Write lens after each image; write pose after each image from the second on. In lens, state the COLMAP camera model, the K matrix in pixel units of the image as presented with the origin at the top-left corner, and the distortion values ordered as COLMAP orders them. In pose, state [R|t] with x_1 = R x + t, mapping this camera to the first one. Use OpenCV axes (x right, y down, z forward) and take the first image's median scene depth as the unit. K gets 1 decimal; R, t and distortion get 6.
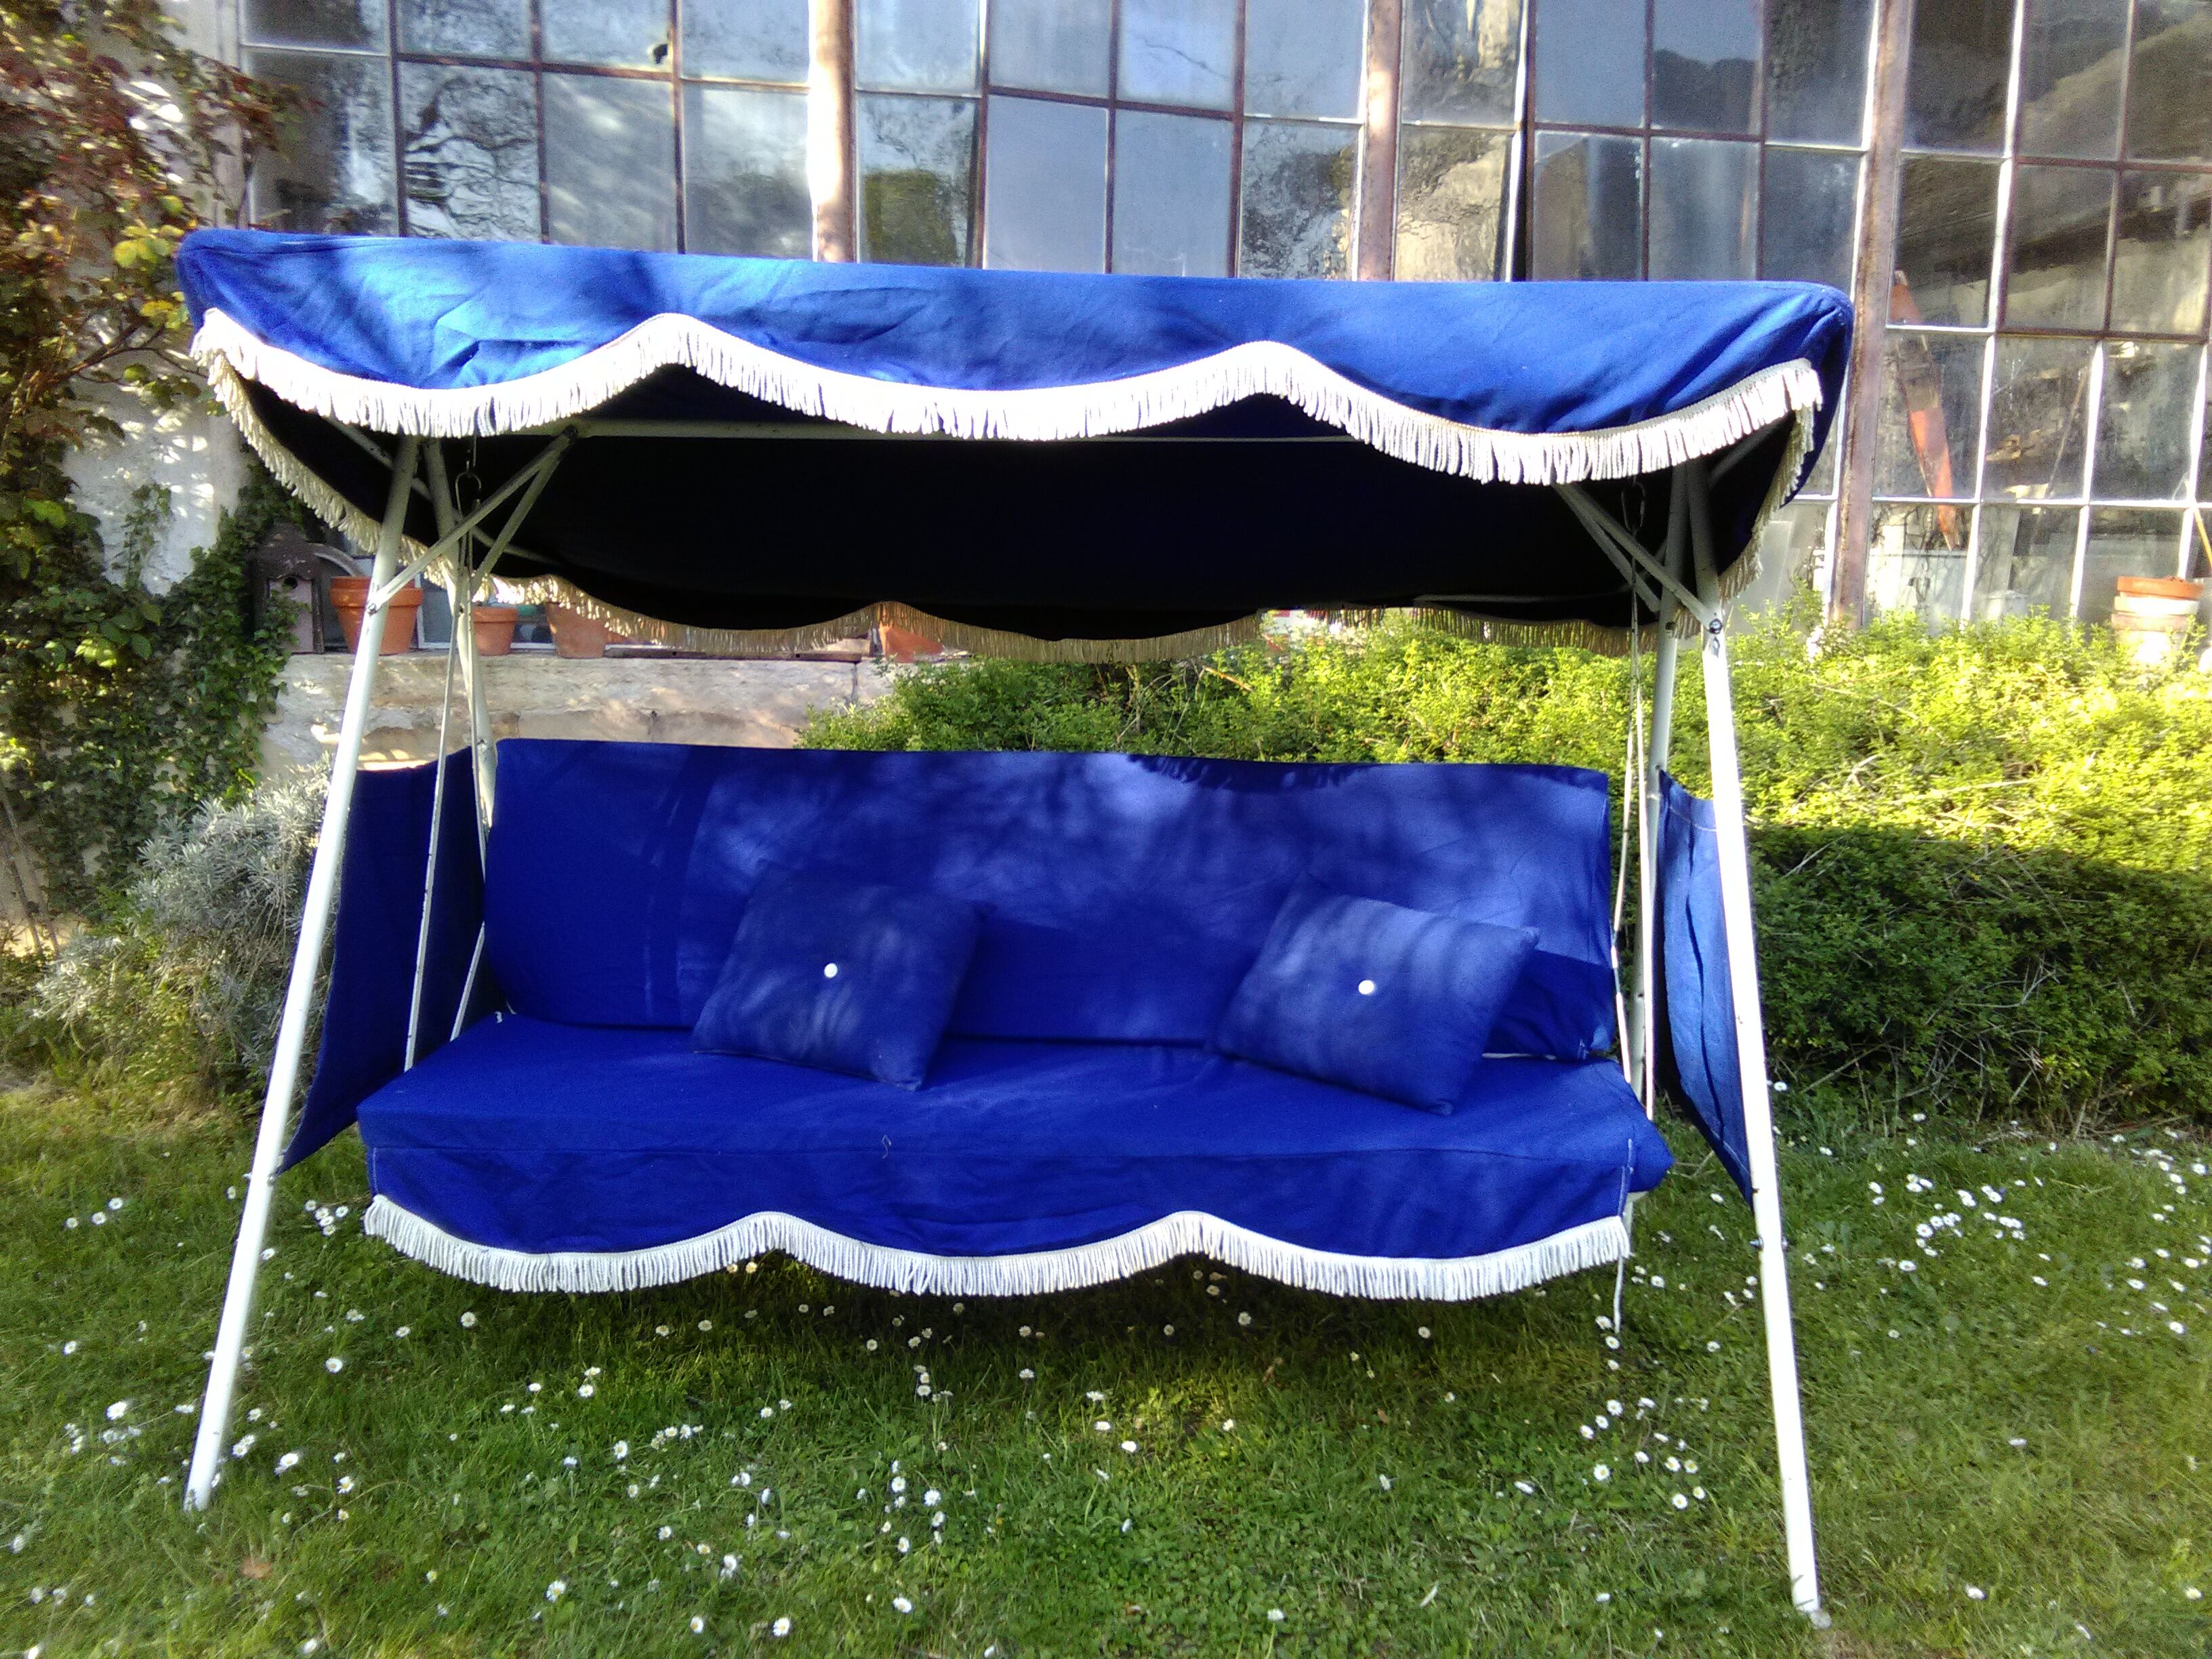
lens RADIAL K [[1817.9, 0, 1011.2], [0, 1817.9, 830.3], [0, 0, 1]] dist [0.141614, -0.198840]
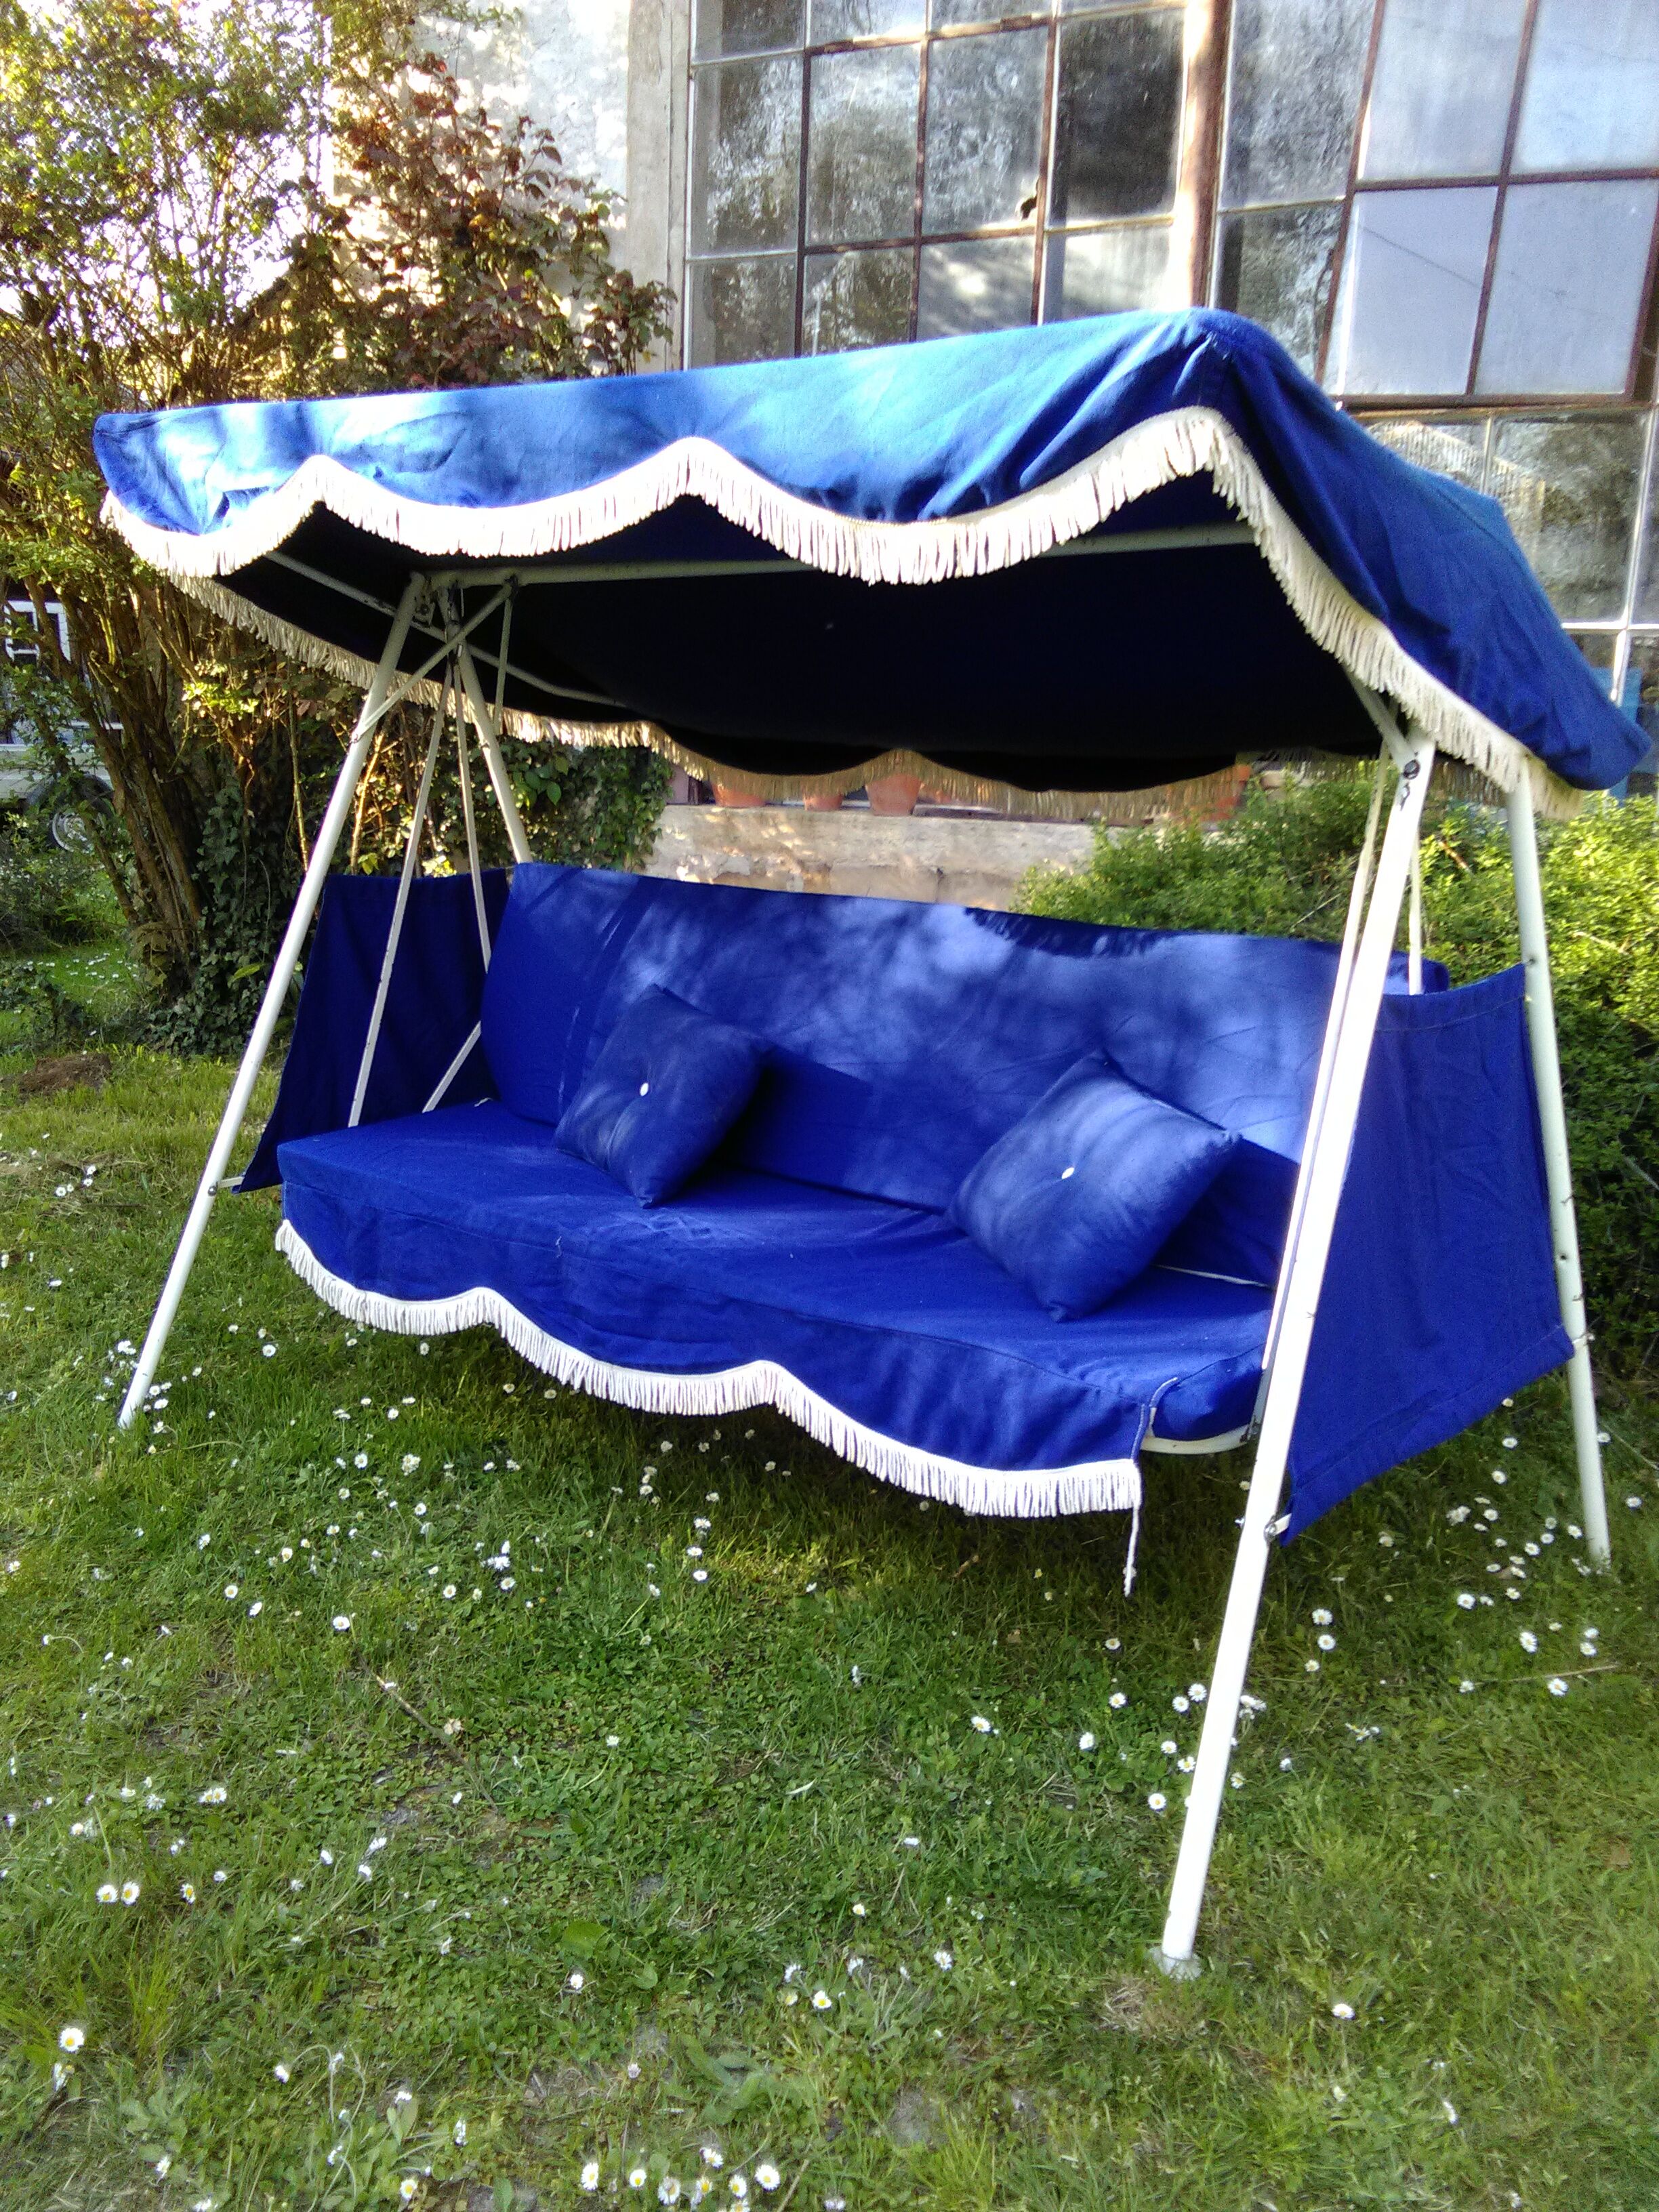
lens RADIAL K [[1817.9, 0, 829.5], [0, 1817.9, 1106.0], [0, 0, 1]] dist [0.141614, -0.198840]
pose [[0.811423, 0.122802, -0.571413, 0.599782], [-0.099501, 0.992430, 0.071989, -0.000135], [0.575928, -0.001558, 0.817499, 0.201866]]
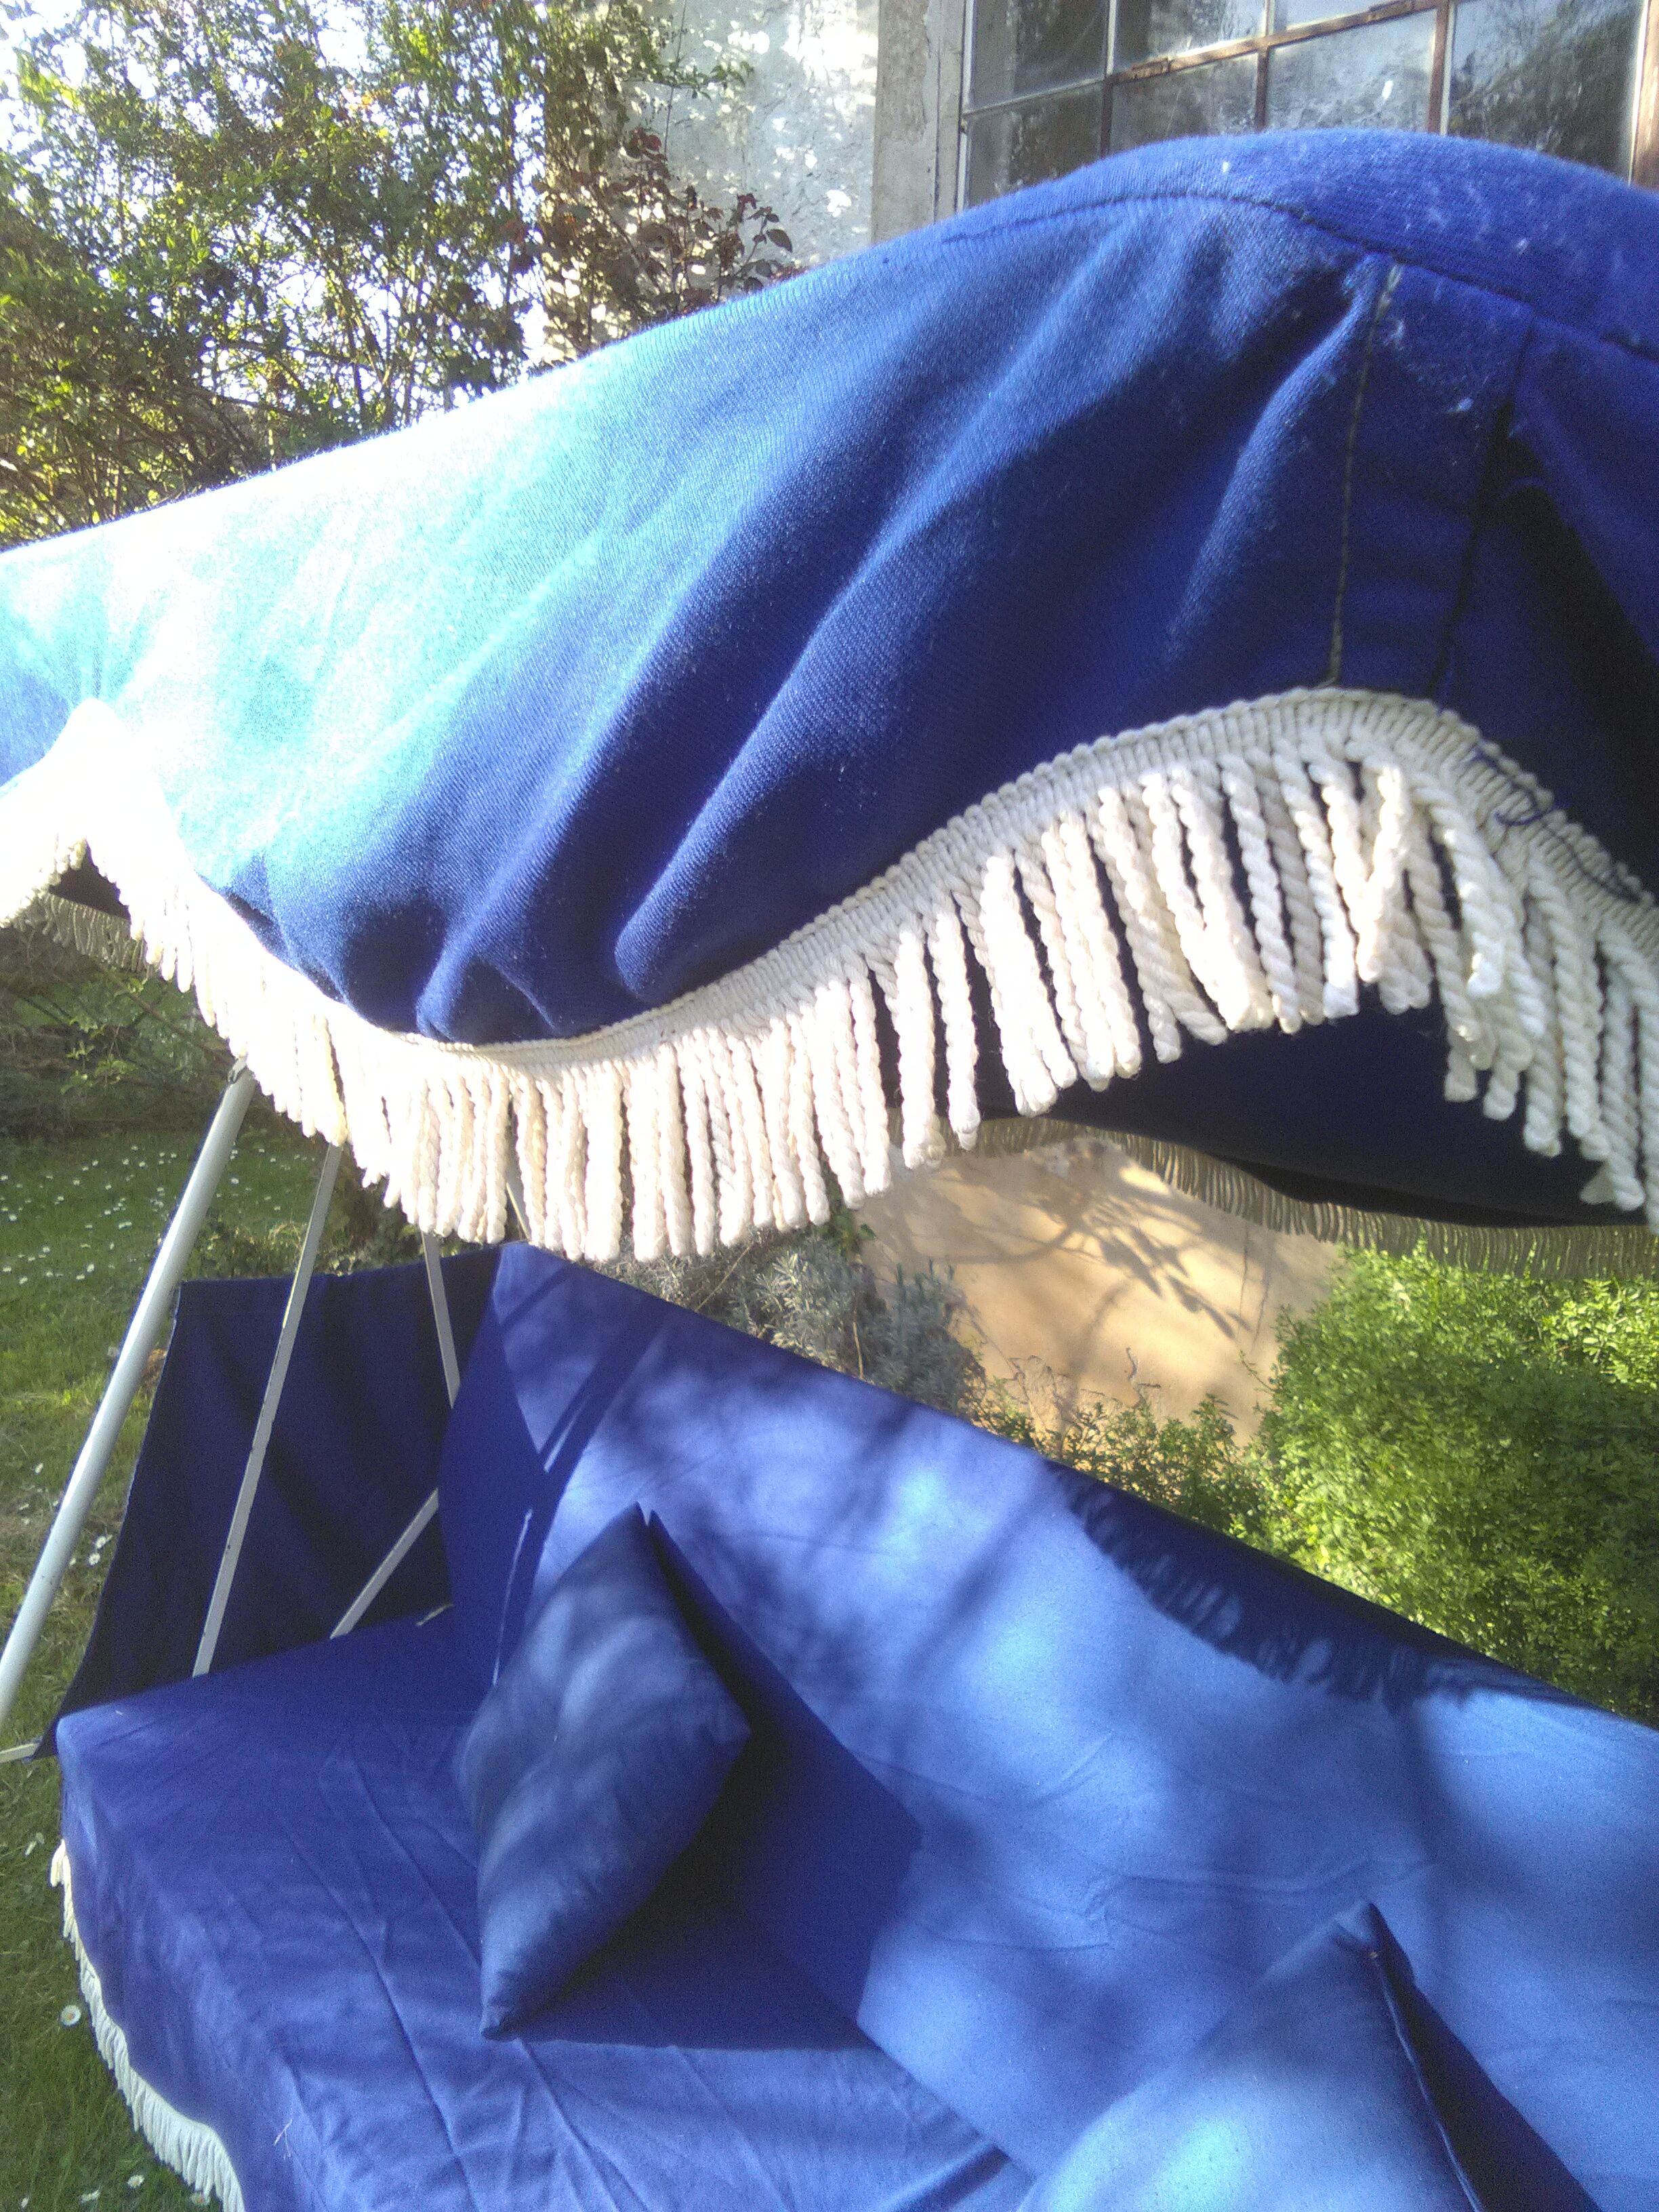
lens RADIAL K [[1811.5, 0, 829.5], [0, 1811.5, 1106.0], [0, 0, 1]] dist [0.009279, 0.003420]
pose [[0.645212, 0.117305, -0.754944, 0.389366], [-0.123938, 0.991124, 0.048080, -0.170547], [0.753883, 0.062544, 0.654024, 0.672317]]
